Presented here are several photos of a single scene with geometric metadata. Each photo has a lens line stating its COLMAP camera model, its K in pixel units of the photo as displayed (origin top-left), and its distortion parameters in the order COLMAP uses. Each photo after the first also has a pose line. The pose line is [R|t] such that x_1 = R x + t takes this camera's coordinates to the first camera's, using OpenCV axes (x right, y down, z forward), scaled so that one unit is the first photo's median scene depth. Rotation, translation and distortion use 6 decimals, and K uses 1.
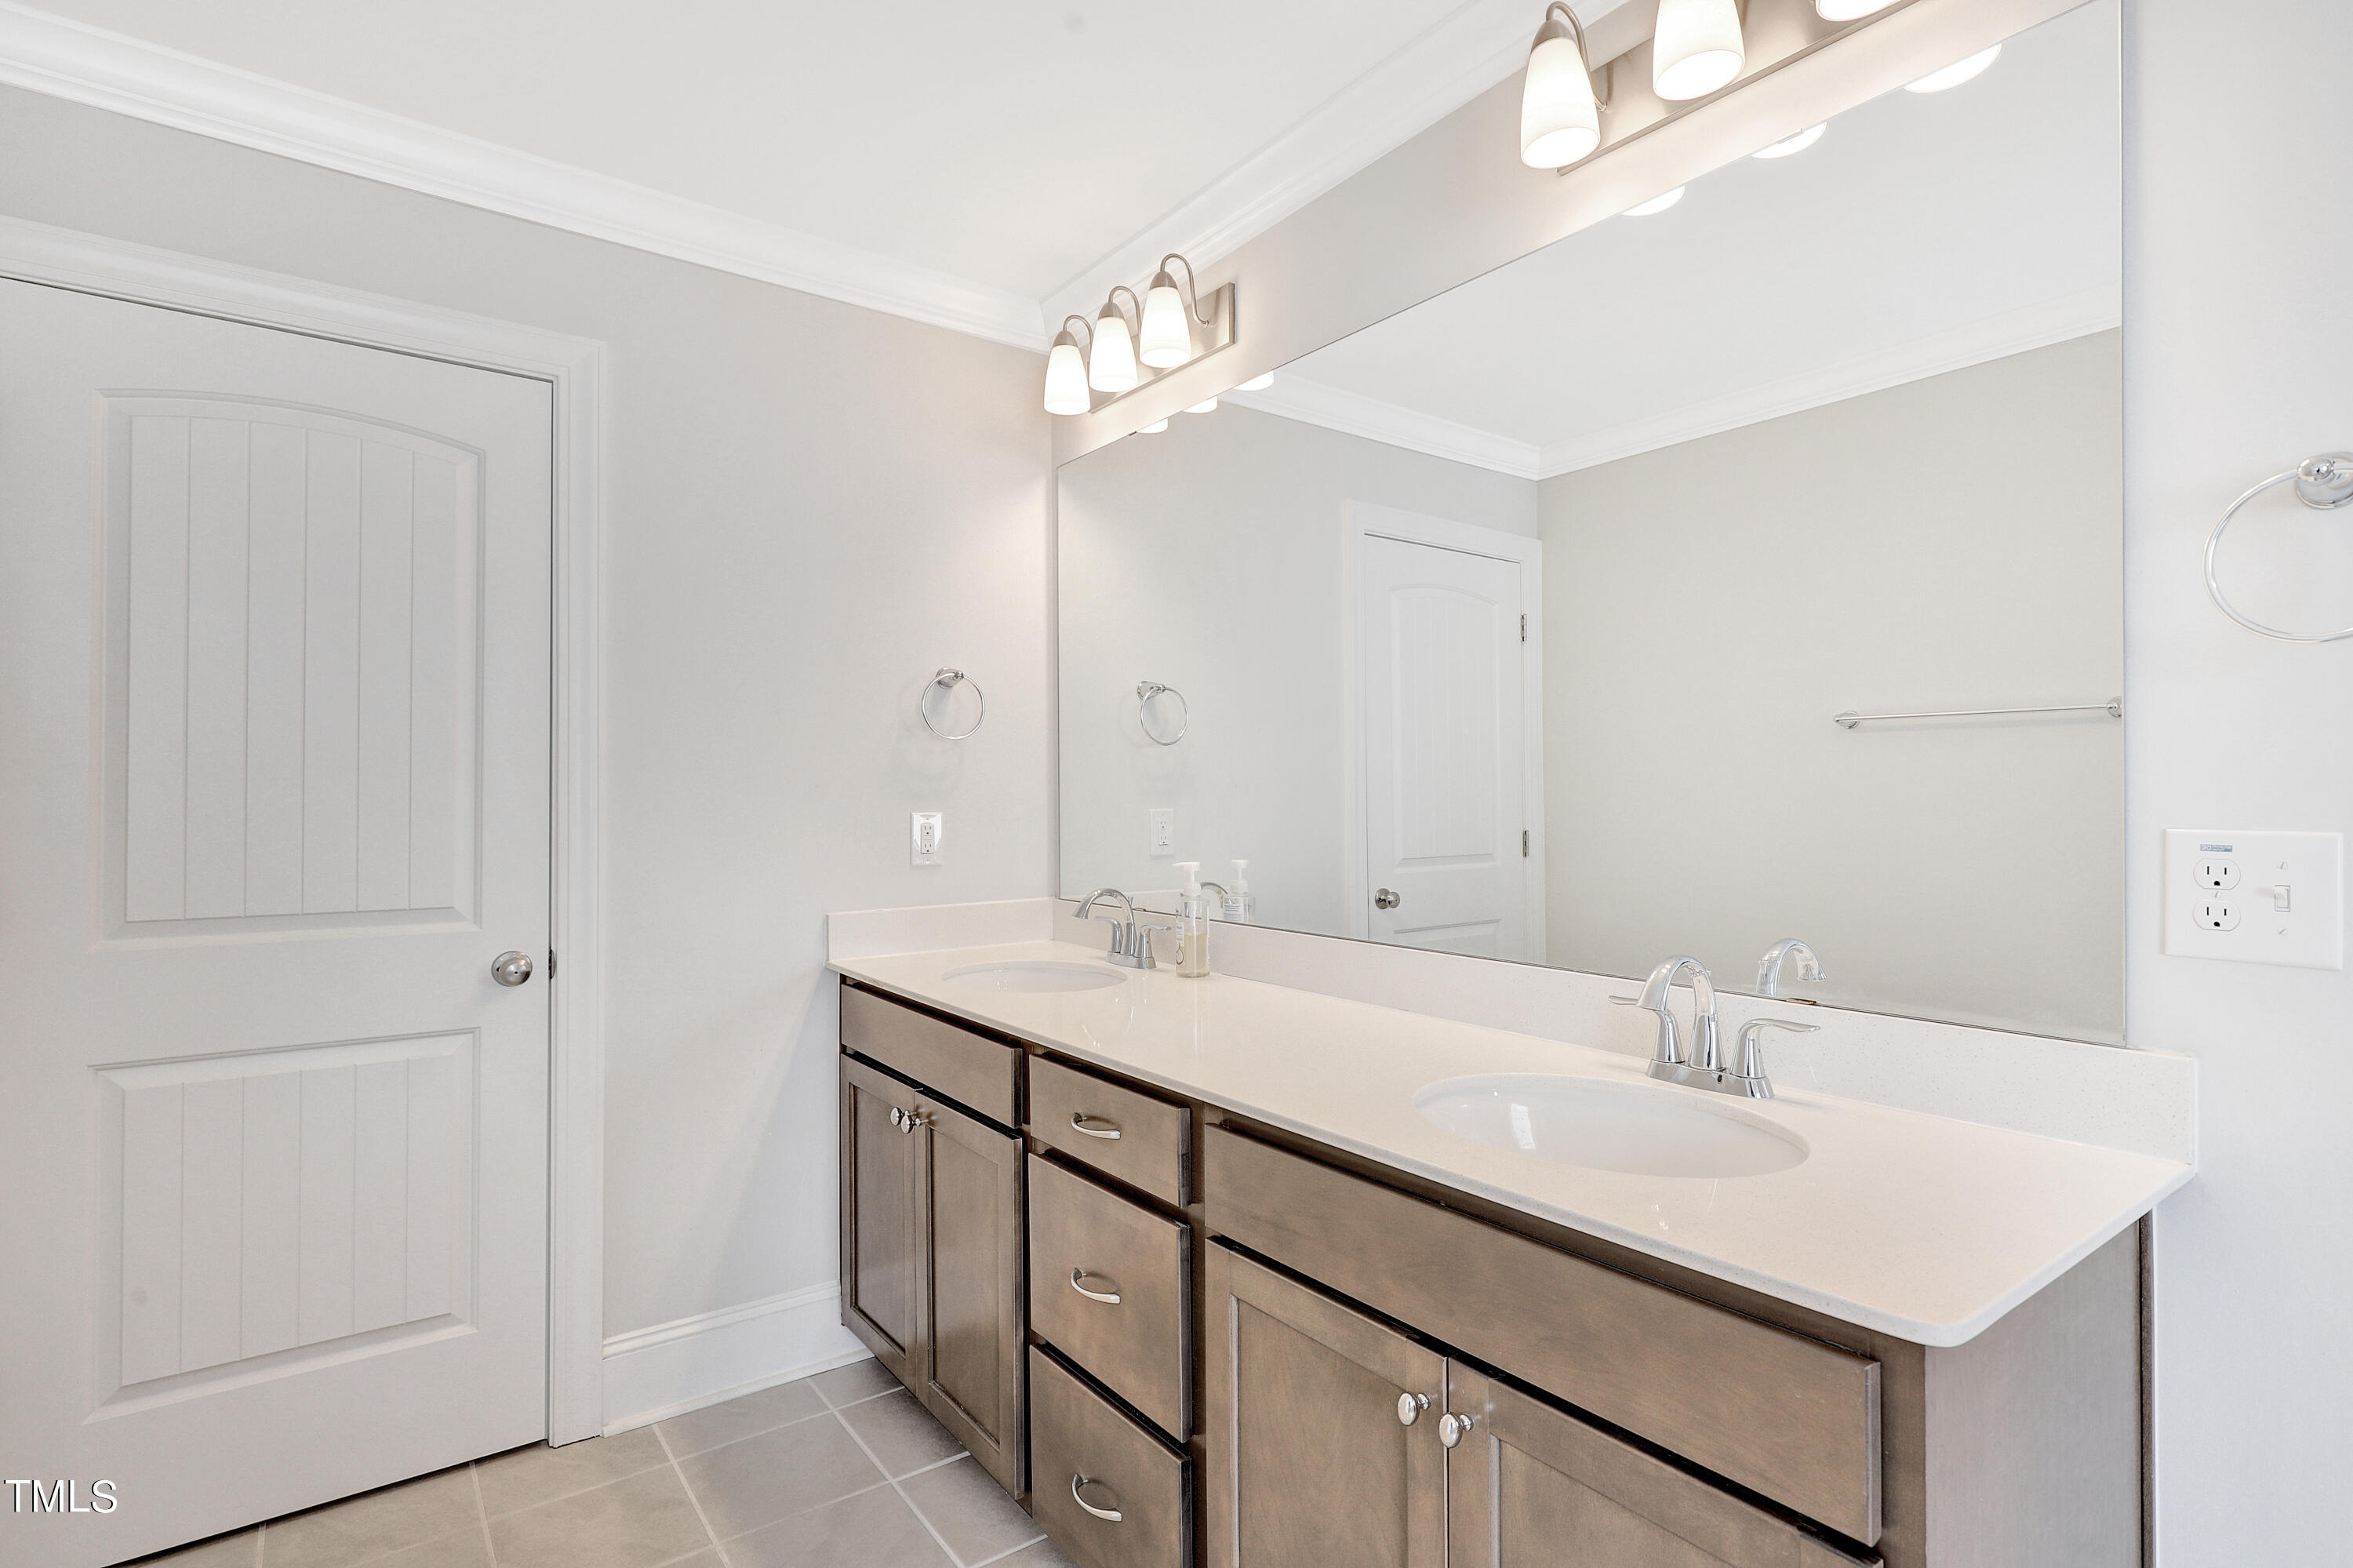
lens RADIAL K [[1166.8, 0, 1176.4], [0, 1166.8, 790.1], [0, 0, 1]] dist [-0.006727, 0.000898]
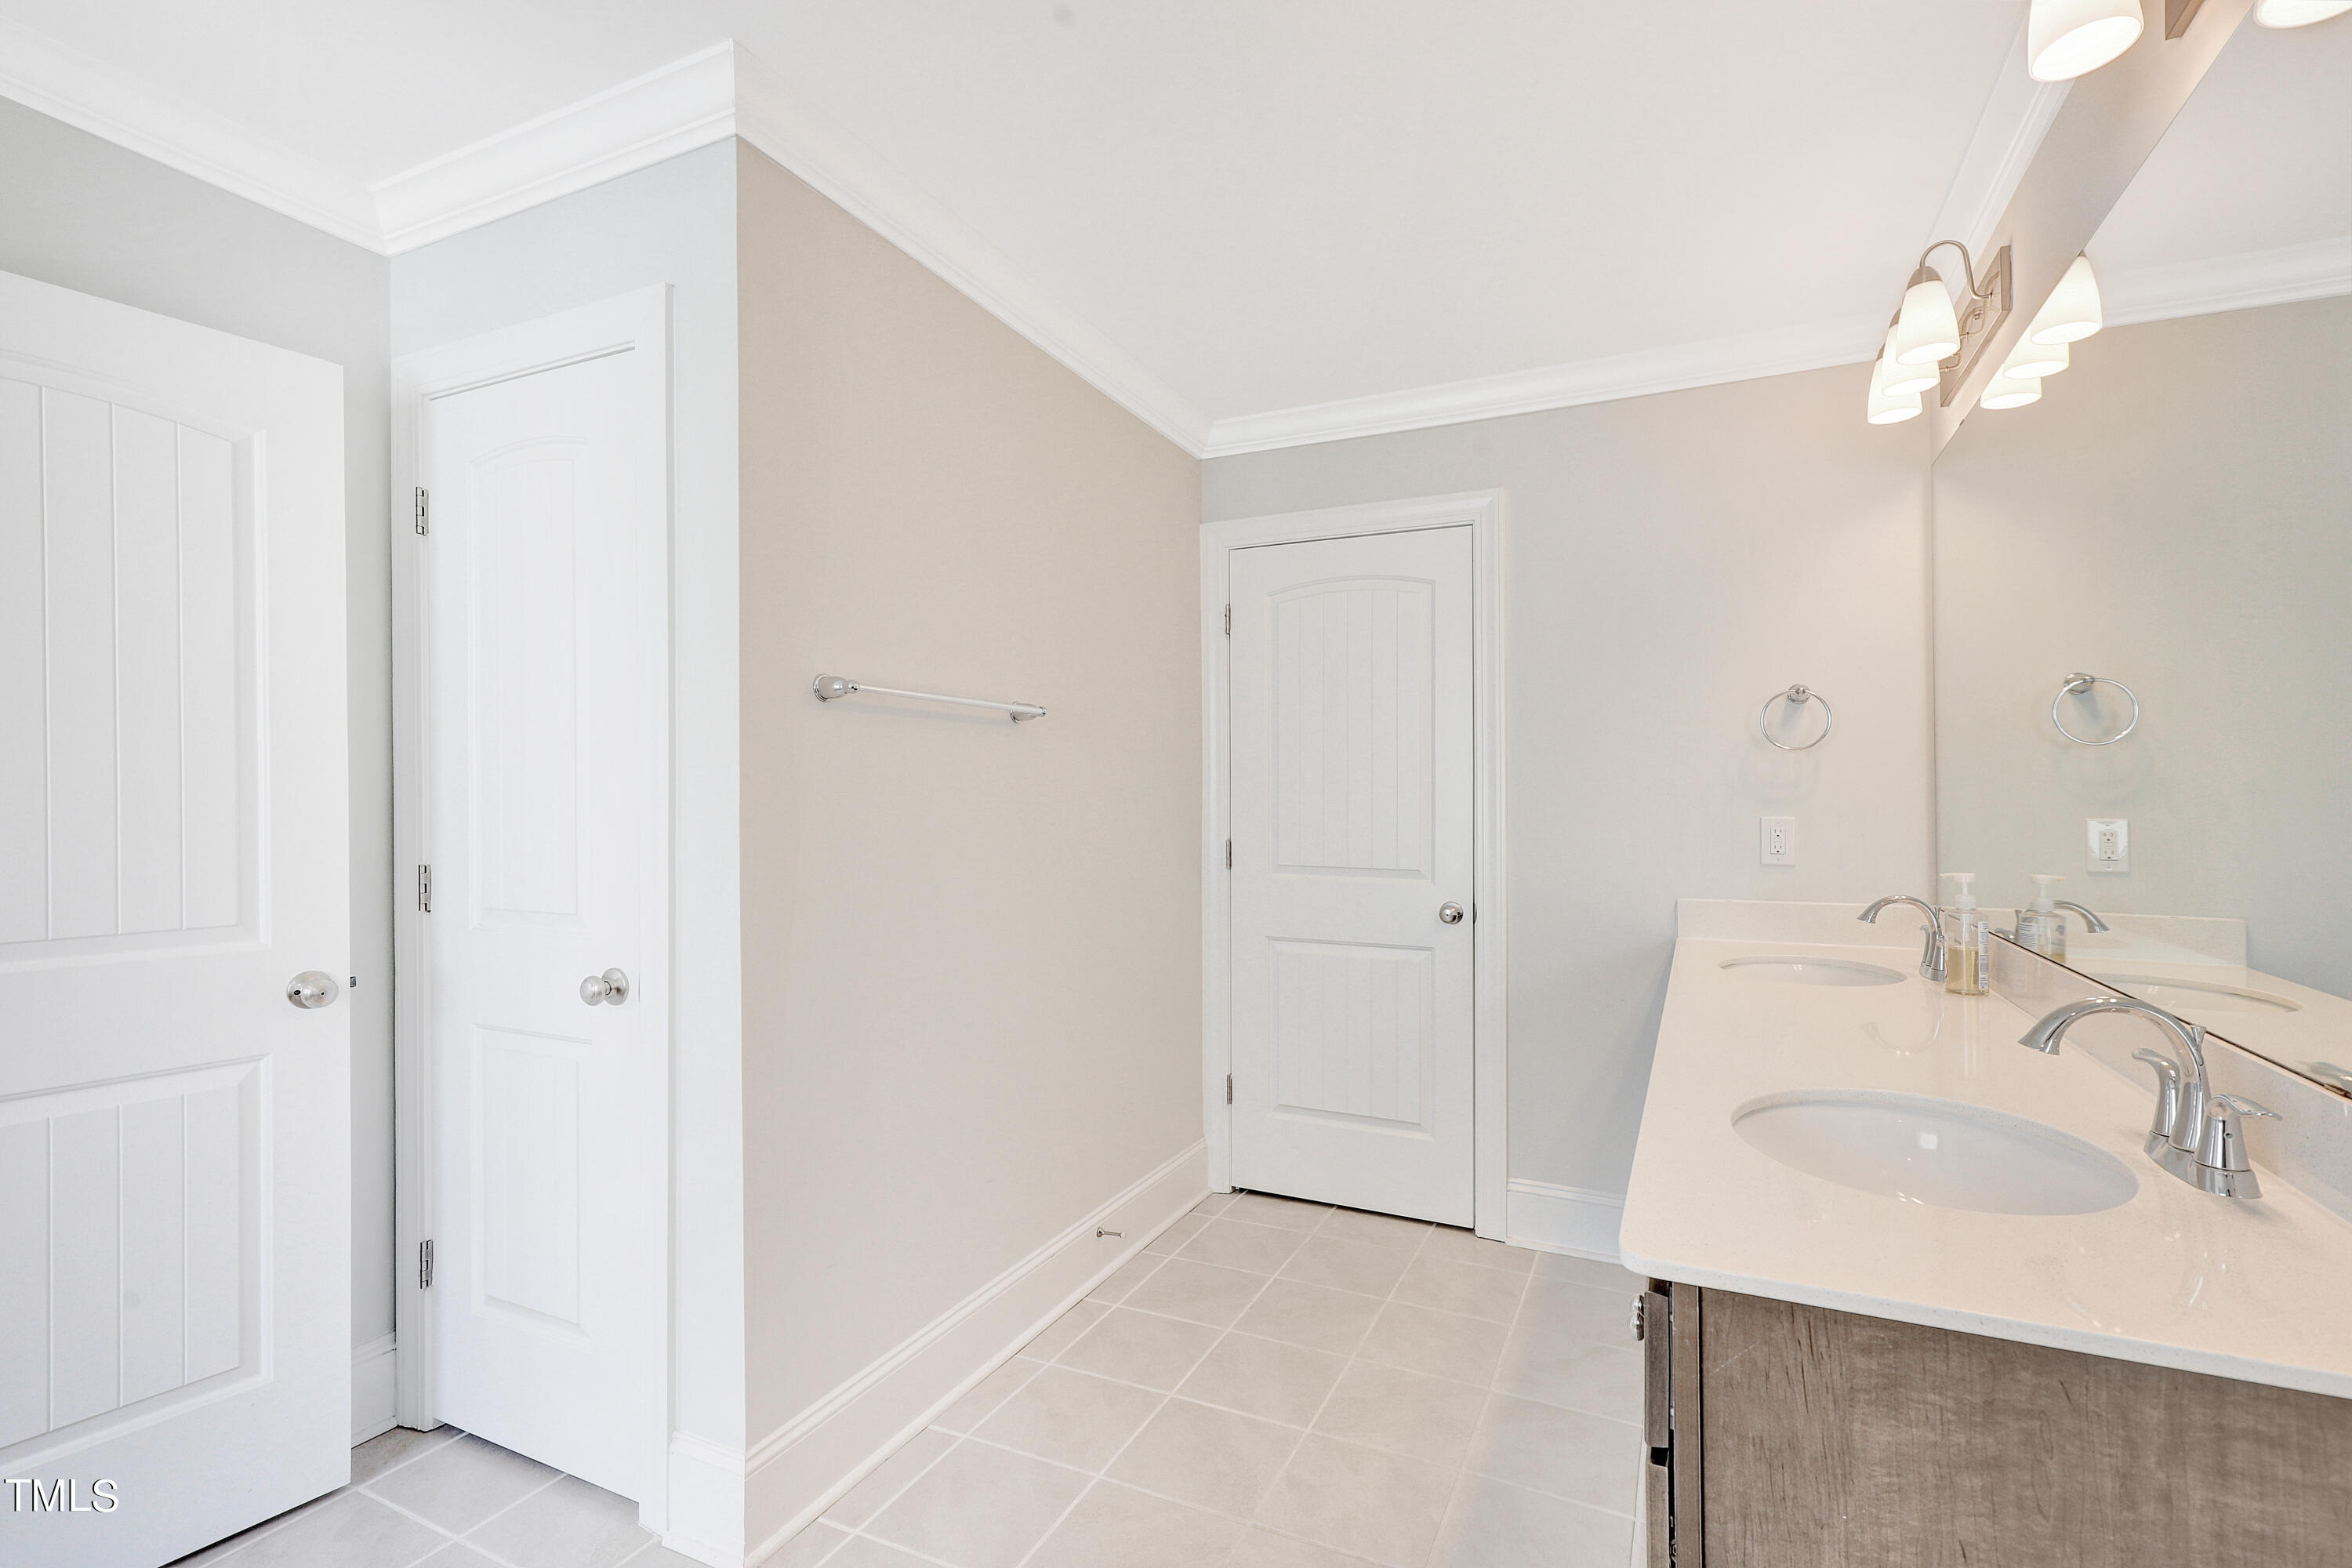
lens RADIAL K [[1051.4, 0, 1184.8], [0, 1051.4, 792.7], [0, 0, 1]] dist [-0.003275, -0.000179]
pose [[0.463418, -0.000878, -0.886139, 0.478579], [0.002886, 0.999996, 0.000518, -0.006980], [0.886135, -0.002798, 0.463419, 0.039337]]
